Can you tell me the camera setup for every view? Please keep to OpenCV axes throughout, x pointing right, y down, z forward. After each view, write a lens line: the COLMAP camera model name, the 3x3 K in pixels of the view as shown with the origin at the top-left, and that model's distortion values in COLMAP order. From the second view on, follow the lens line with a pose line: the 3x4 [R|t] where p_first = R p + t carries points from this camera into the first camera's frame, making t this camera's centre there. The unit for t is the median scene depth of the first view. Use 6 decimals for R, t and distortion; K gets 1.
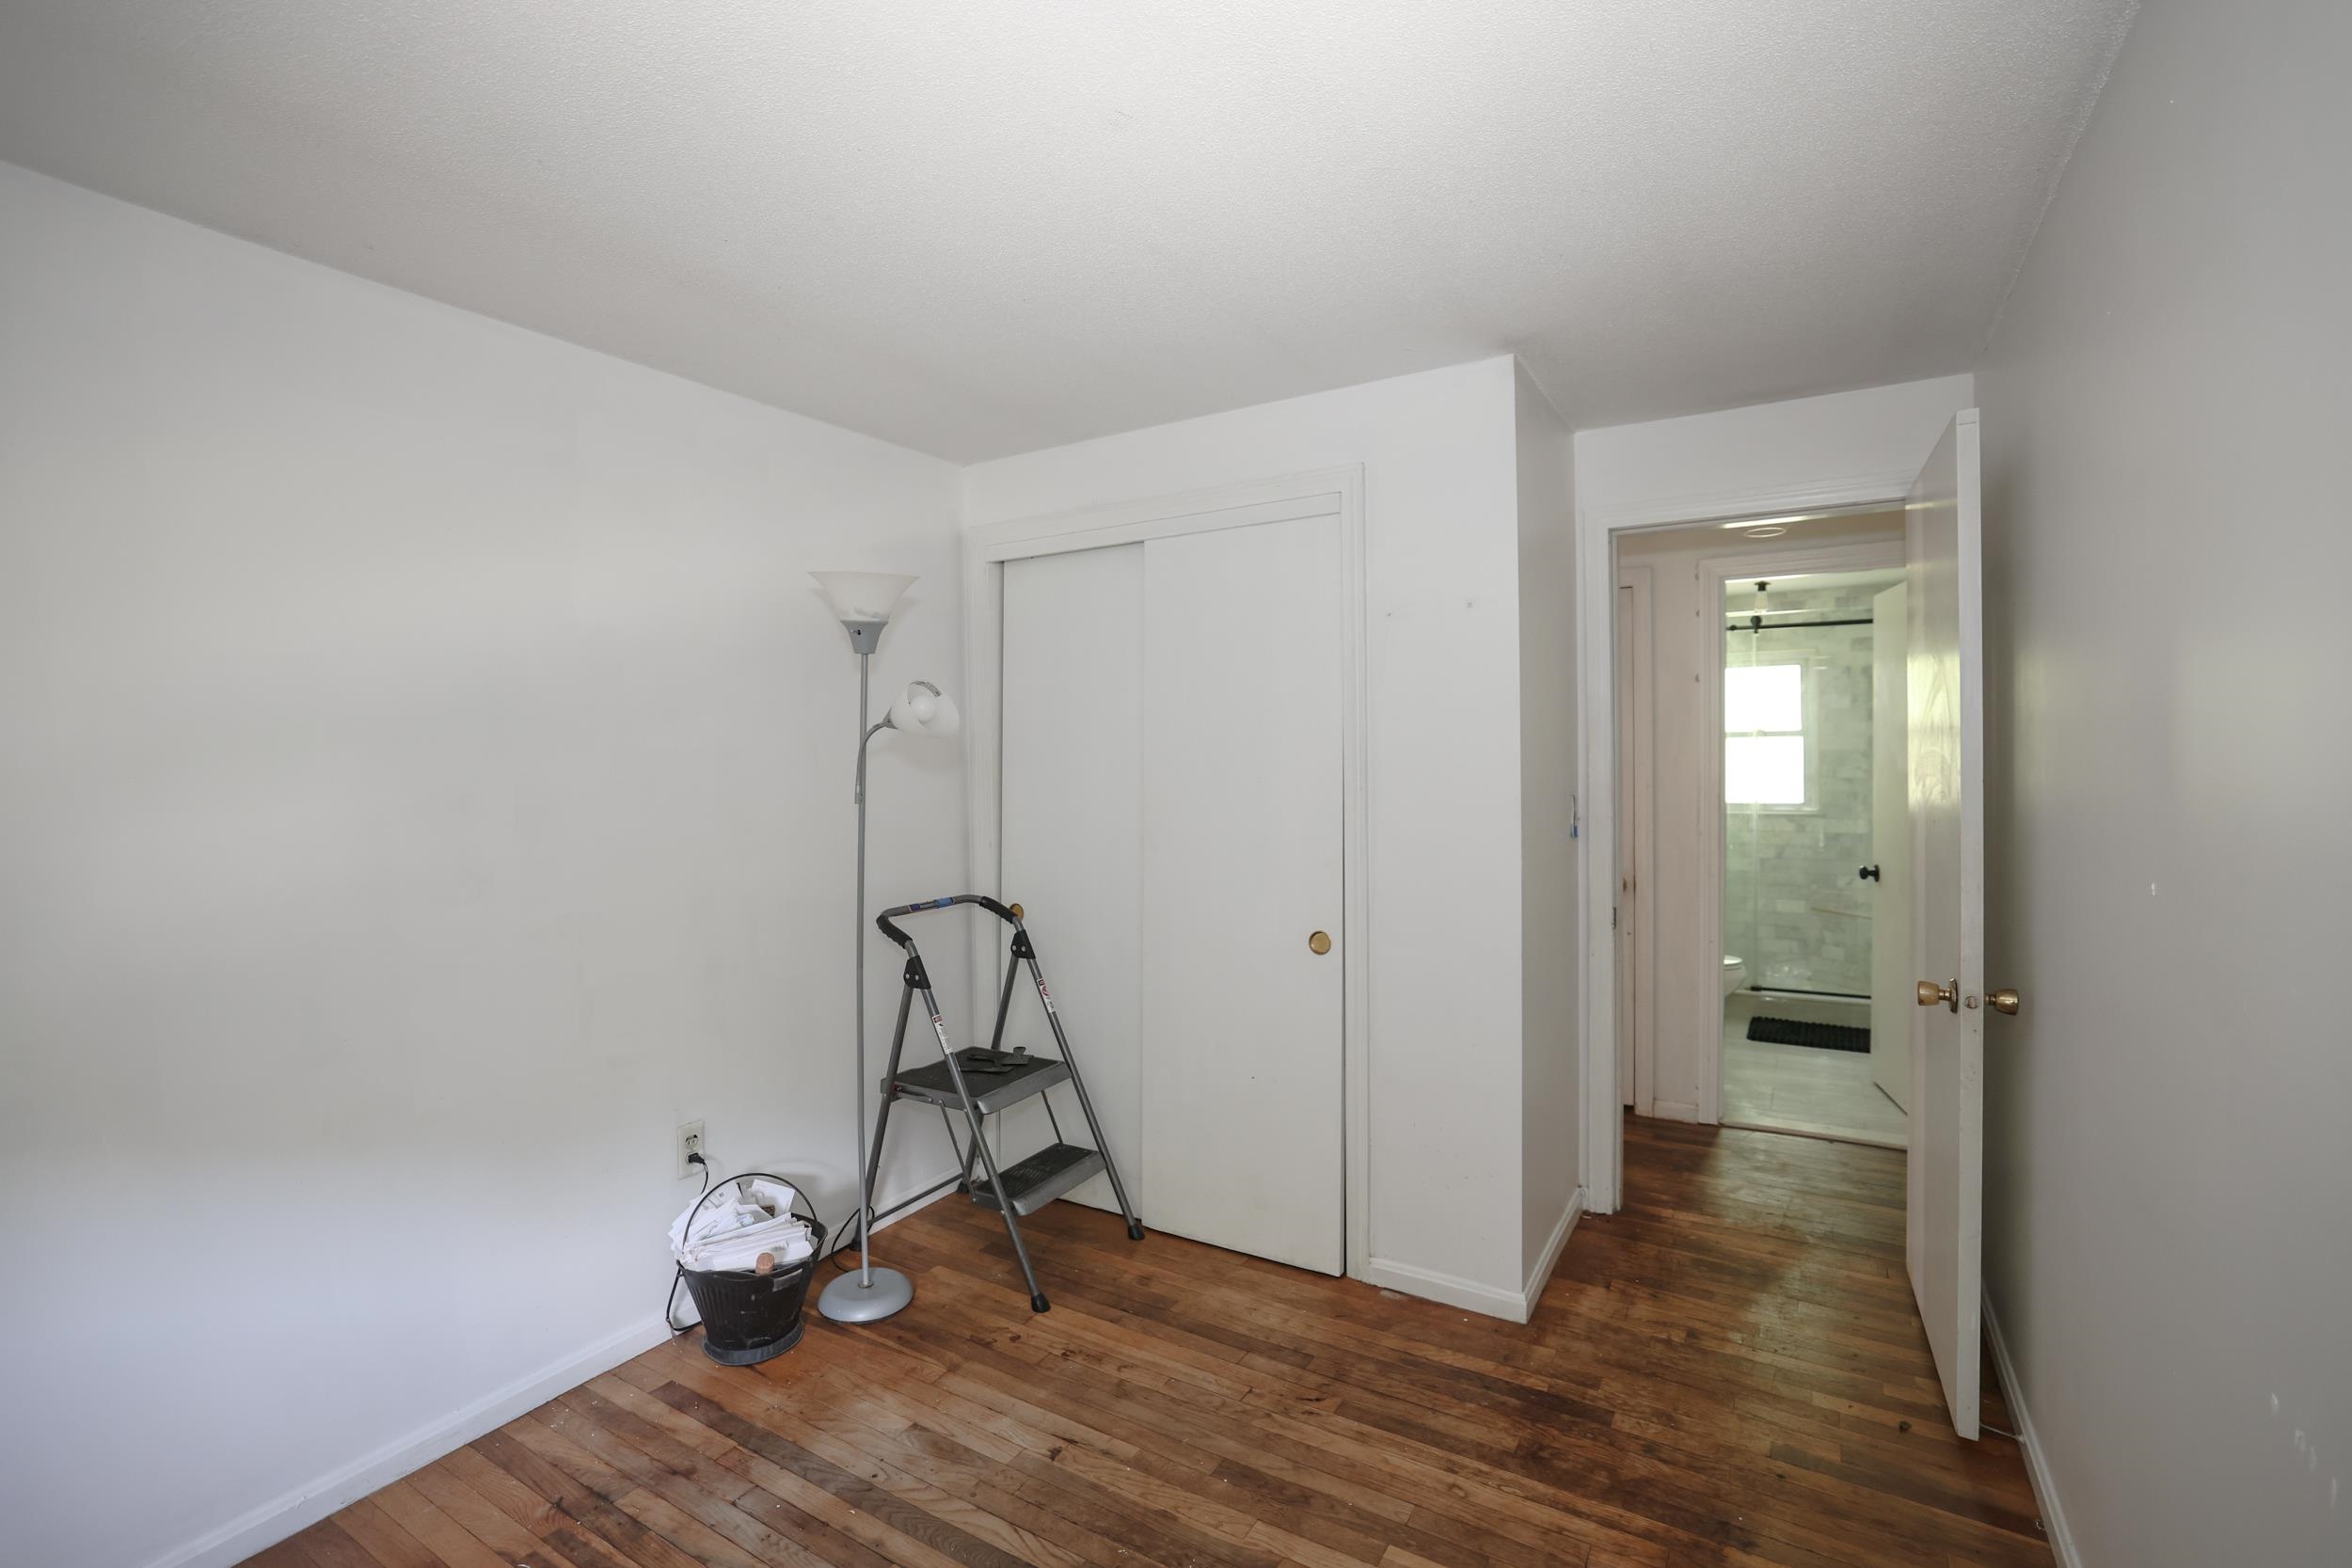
lens RADIAL K [[1050.6, 0, 1174.5], [0, 1050.6, 779.8], [0, 0, 1]] dist [-0.004434, 0.003265]
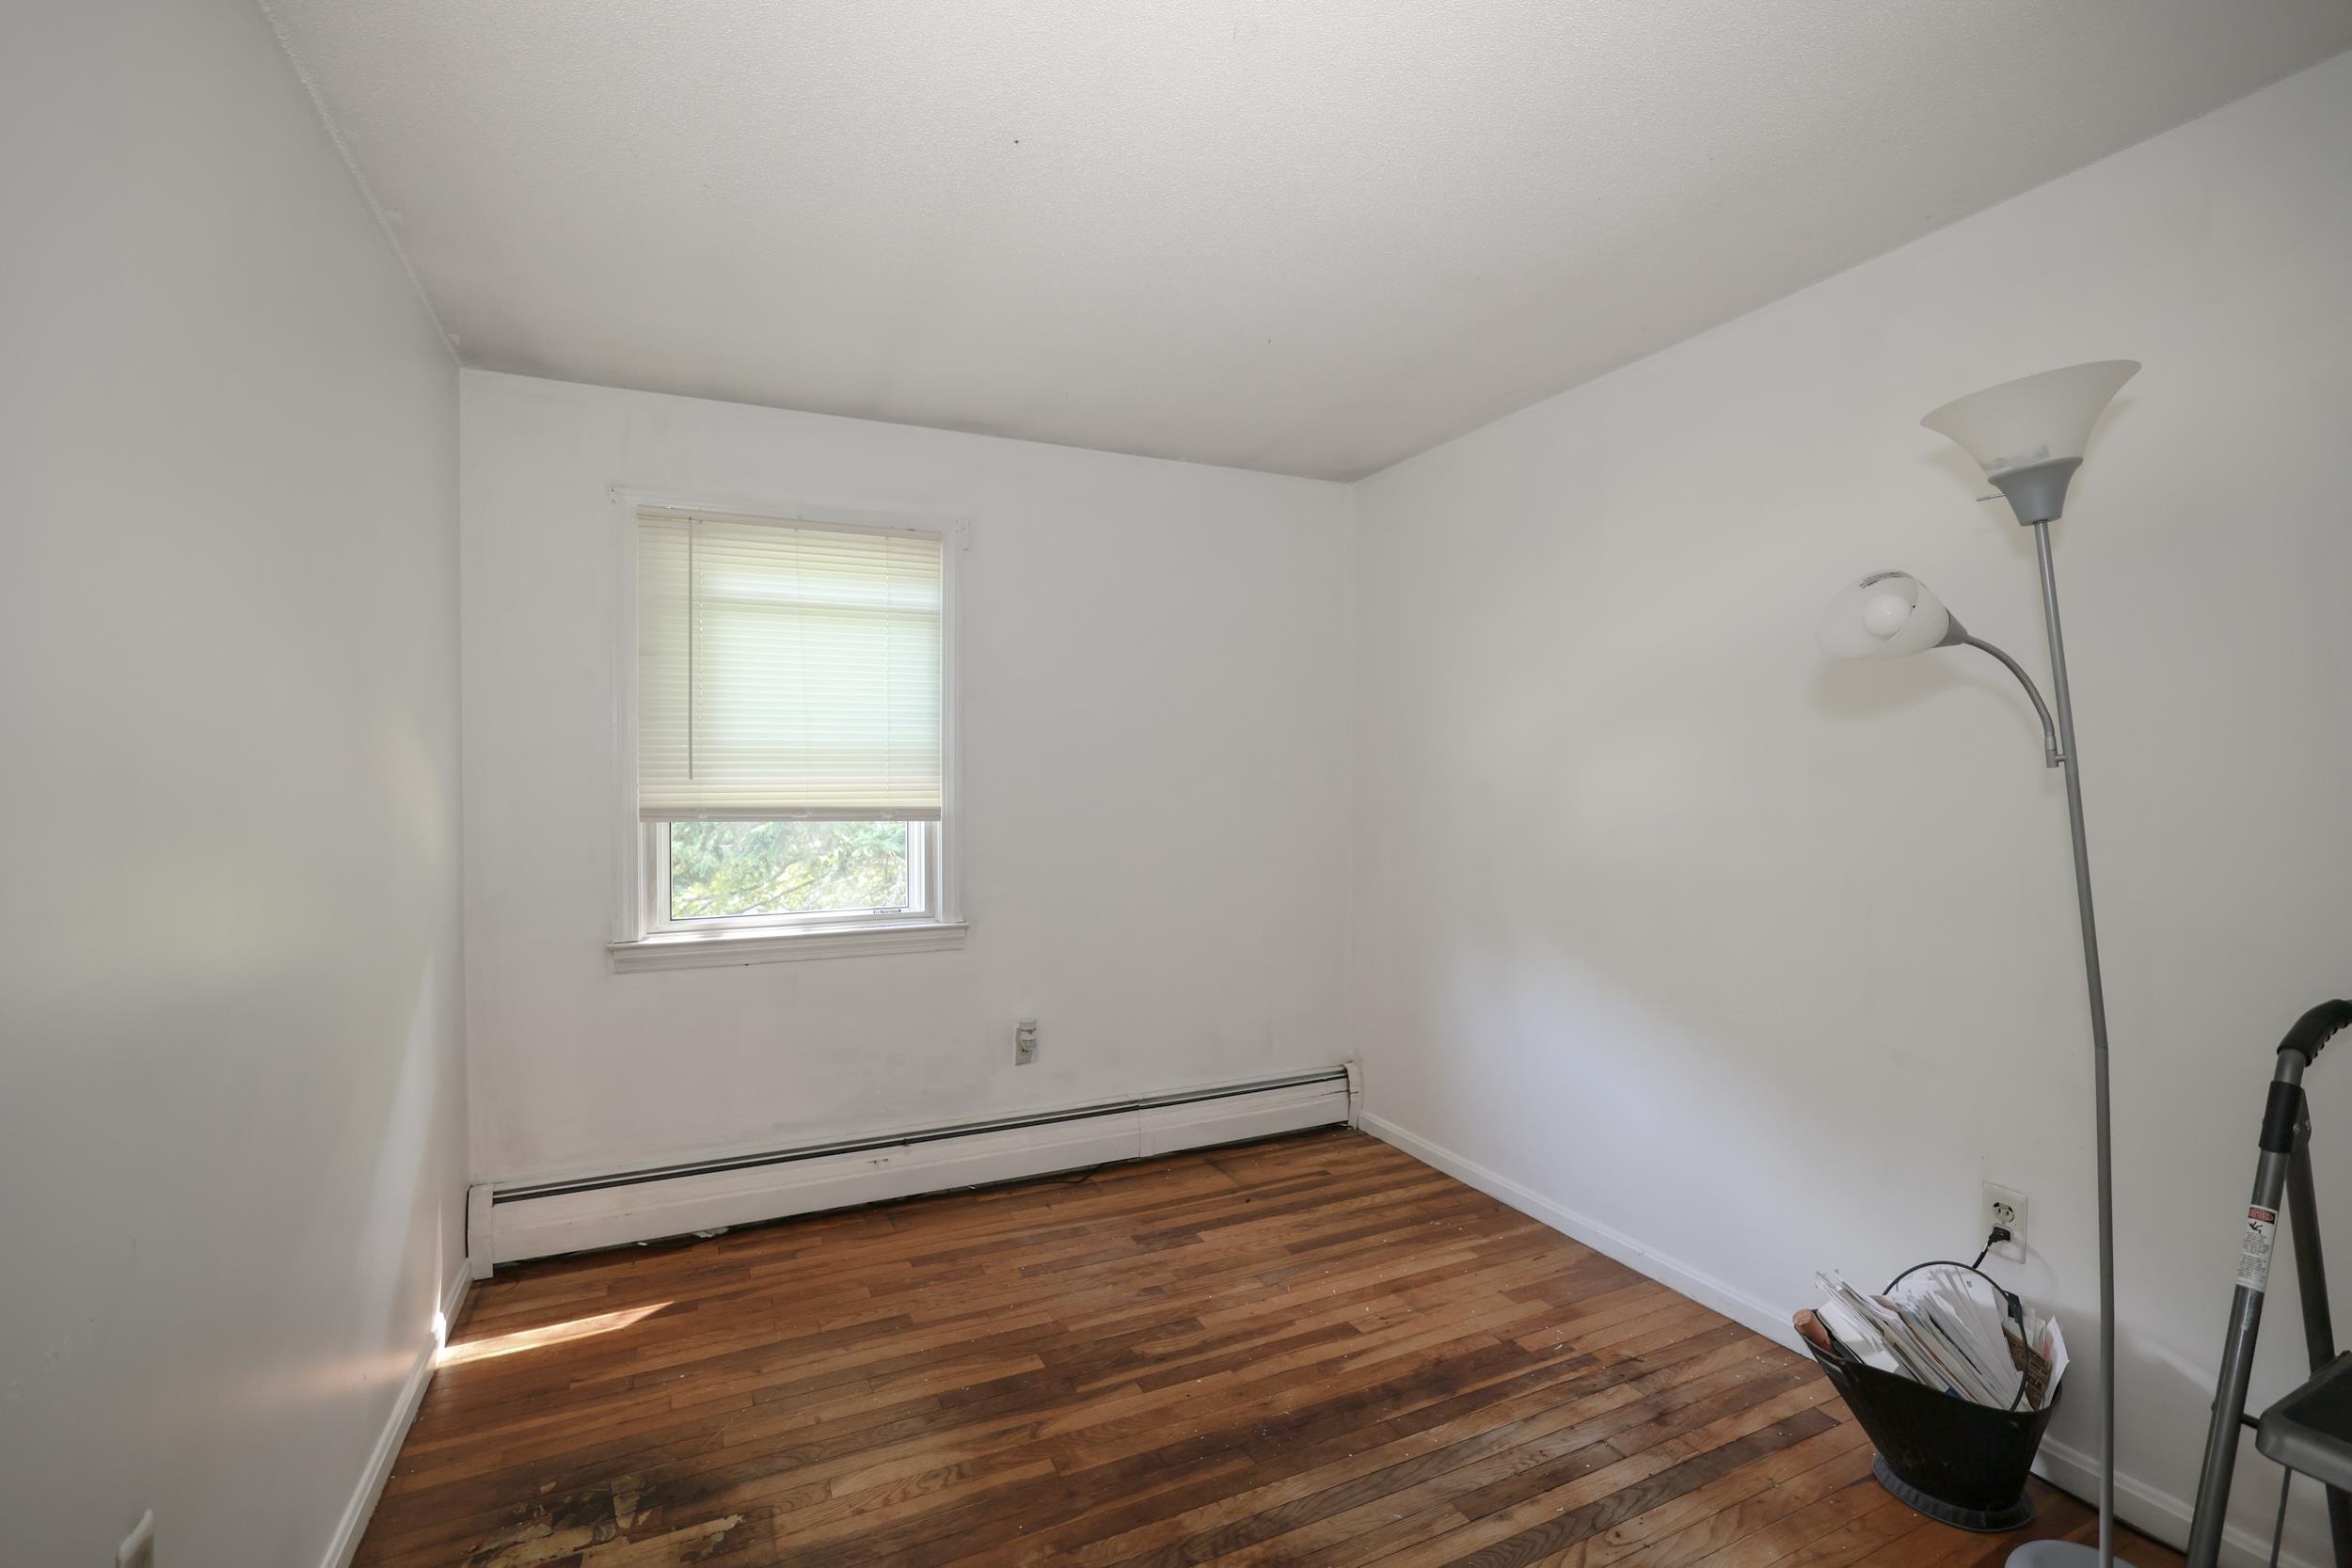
lens RADIAL K [[1050.6, 0, 1174.7], [0, 1050.6, 785.6], [0, 0, 1]] dist [-0.004434, 0.003265]
pose [[-0.552163, 0.026406, -0.833318, 0.615475], [0.005264, 0.999589, 0.028187, 0.015725], [0.833720, 0.011178, -0.552075, 1.147124]]
